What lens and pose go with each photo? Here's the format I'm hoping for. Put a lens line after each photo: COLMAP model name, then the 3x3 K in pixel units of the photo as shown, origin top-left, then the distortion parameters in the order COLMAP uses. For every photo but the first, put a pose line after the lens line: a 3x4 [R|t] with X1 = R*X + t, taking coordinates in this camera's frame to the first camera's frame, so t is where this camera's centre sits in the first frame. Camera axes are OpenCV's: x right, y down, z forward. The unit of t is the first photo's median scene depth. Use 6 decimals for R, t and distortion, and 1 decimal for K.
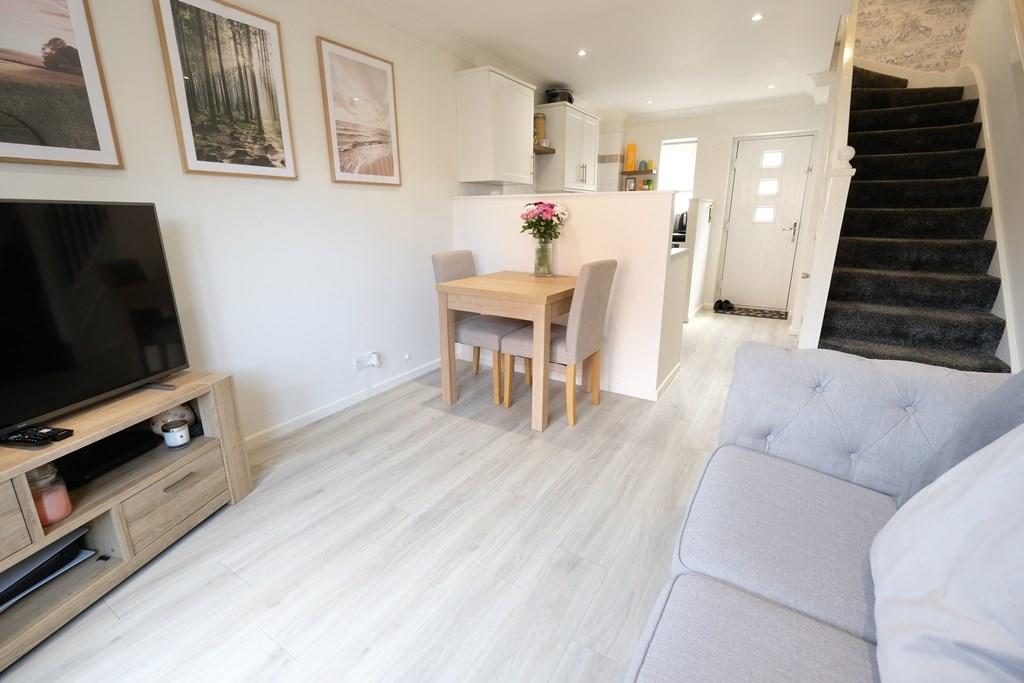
lens RADIAL K [[449.0, 0, 512.6], [0, 449.0, 335.6], [0, 0, 1]] dist [-0.000230, 0.000440]
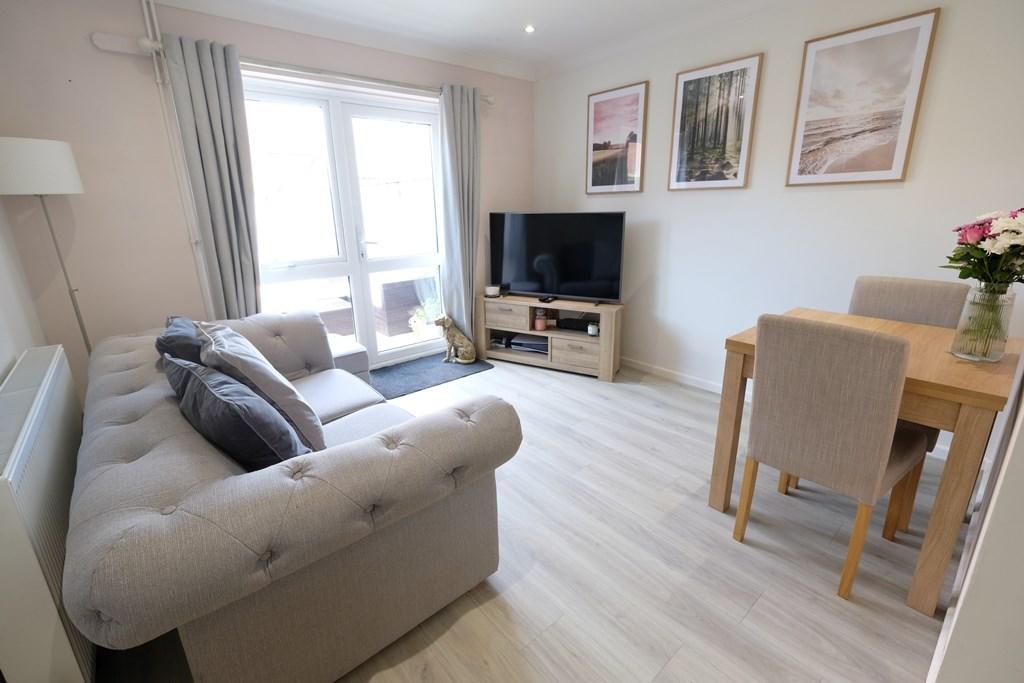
lens RADIAL K [[449.0, 0, 509.8], [0, 449.0, 335.6], [0, 0, 1]] dist [-0.000230, 0.000440]
pose [[-0.304735, 0.280094, -0.910321, 0.788116], [-0.227763, 0.906618, 0.355200, -0.250705], [0.924803, 0.315579, -0.212483, 0.733693]]
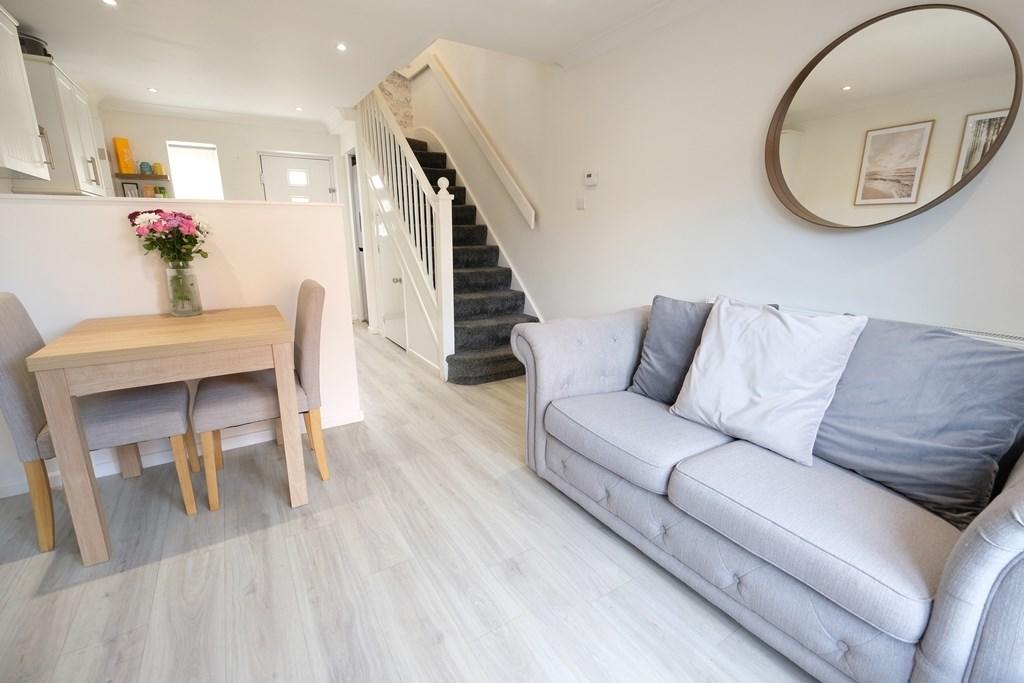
lens RADIAL K [[449.0, 0, 512.1], [0, 449.0, 336.1], [0, 0, 1]] dist [-0.000230, 0.000440]
pose [[0.428313, -0.206313, 0.879763, -0.399202], [0.238594, 0.964857, 0.110109, -0.065381], [-0.871562, 0.162745, 0.462486, 0.276918]]
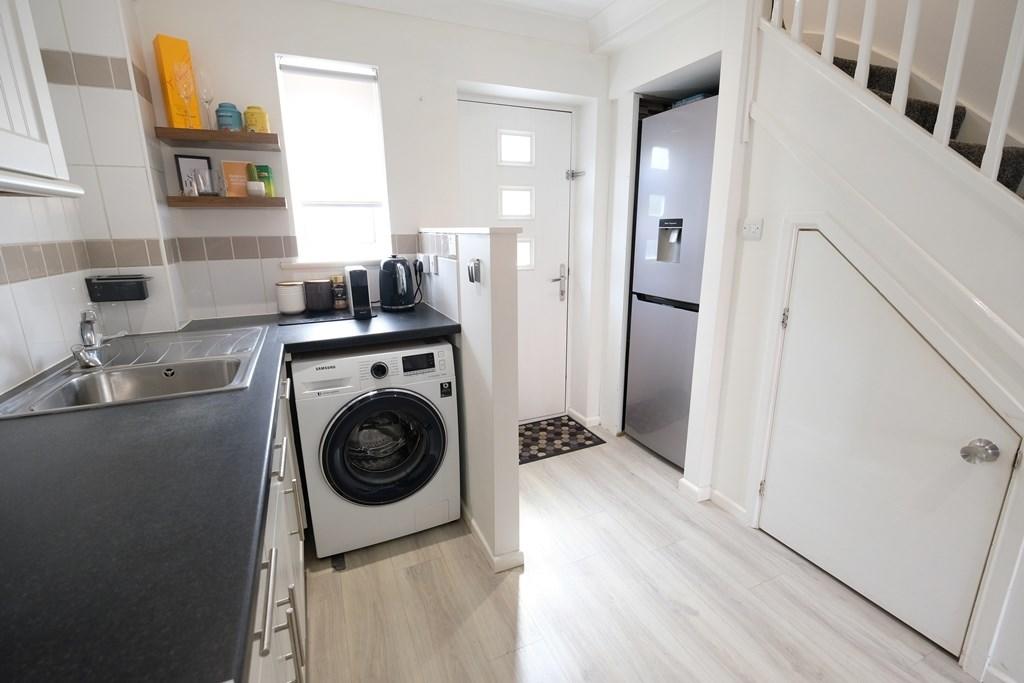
lens RADIAL K [[449.0, 0, 511.1], [0, 449.0, 334.6], [0, 0, 1]] dist [-0.000230, 0.000440]
pose [[0.550335, -0.194430, 0.811990, 0.235332], [0.222704, 0.971459, 0.081675, -0.451458], [-0.804695, 0.135885, 0.577928, 1.444100]]
